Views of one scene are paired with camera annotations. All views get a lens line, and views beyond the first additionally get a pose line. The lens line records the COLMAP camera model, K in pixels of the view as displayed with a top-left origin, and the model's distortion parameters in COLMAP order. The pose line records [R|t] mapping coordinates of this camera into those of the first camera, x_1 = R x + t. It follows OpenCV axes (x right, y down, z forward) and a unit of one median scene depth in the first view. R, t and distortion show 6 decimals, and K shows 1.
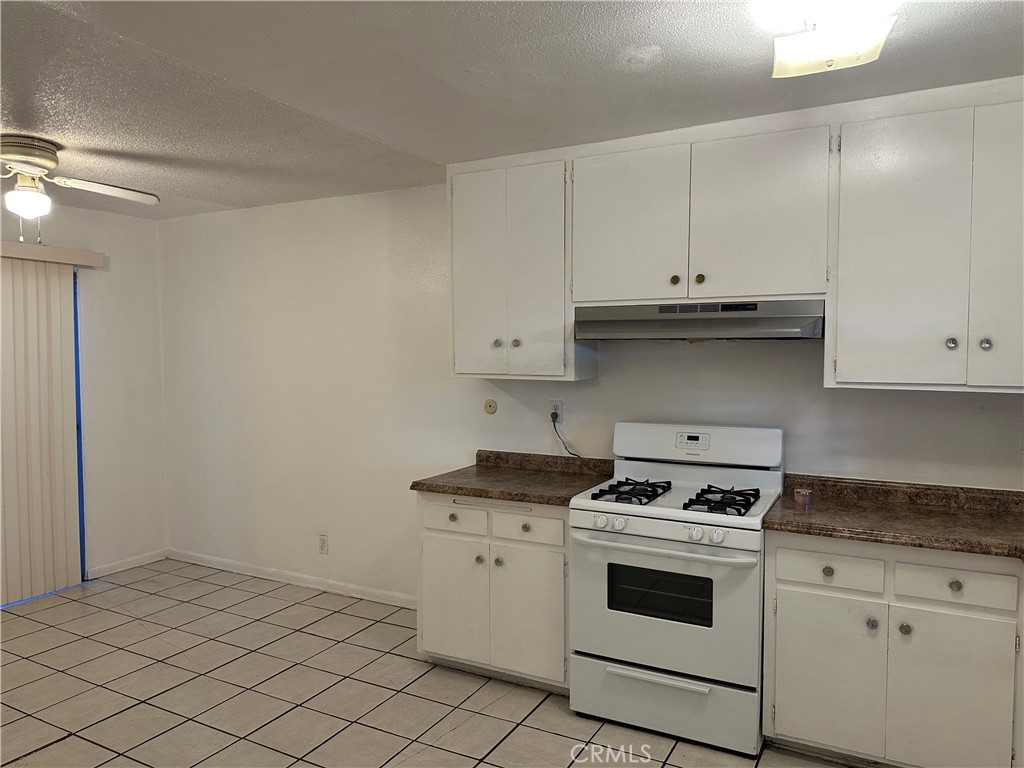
lens RADIAL K [[715.7, 0, 506.3], [0, 715.7, 383.3], [0, 0, 1]] dist [0.090292, -0.148023]
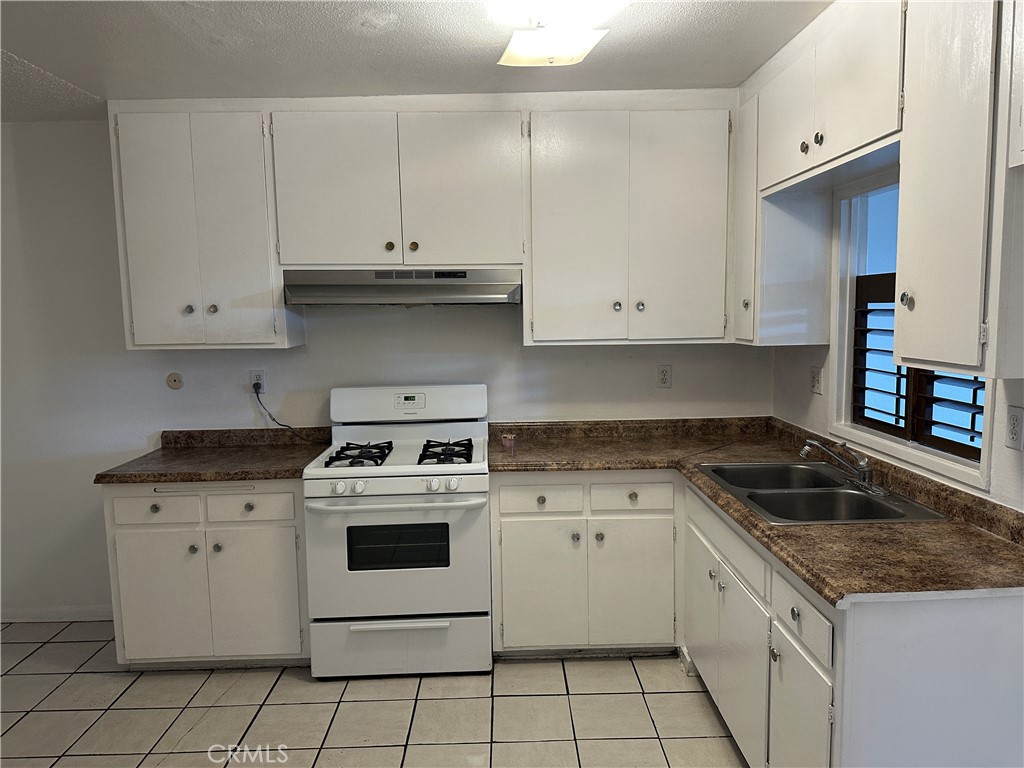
lens RADIAL K [[716.8, 0, 514.5], [0, 716.8, 392.8], [0, 0, 1]] dist [0.180175, -0.423280]
pose [[0.863917, -0.071240, 0.498570, -0.147820], [0.039920, 0.996517, 0.073218, -0.003656], [-0.502049, -0.043351, 0.863752, 0.007724]]
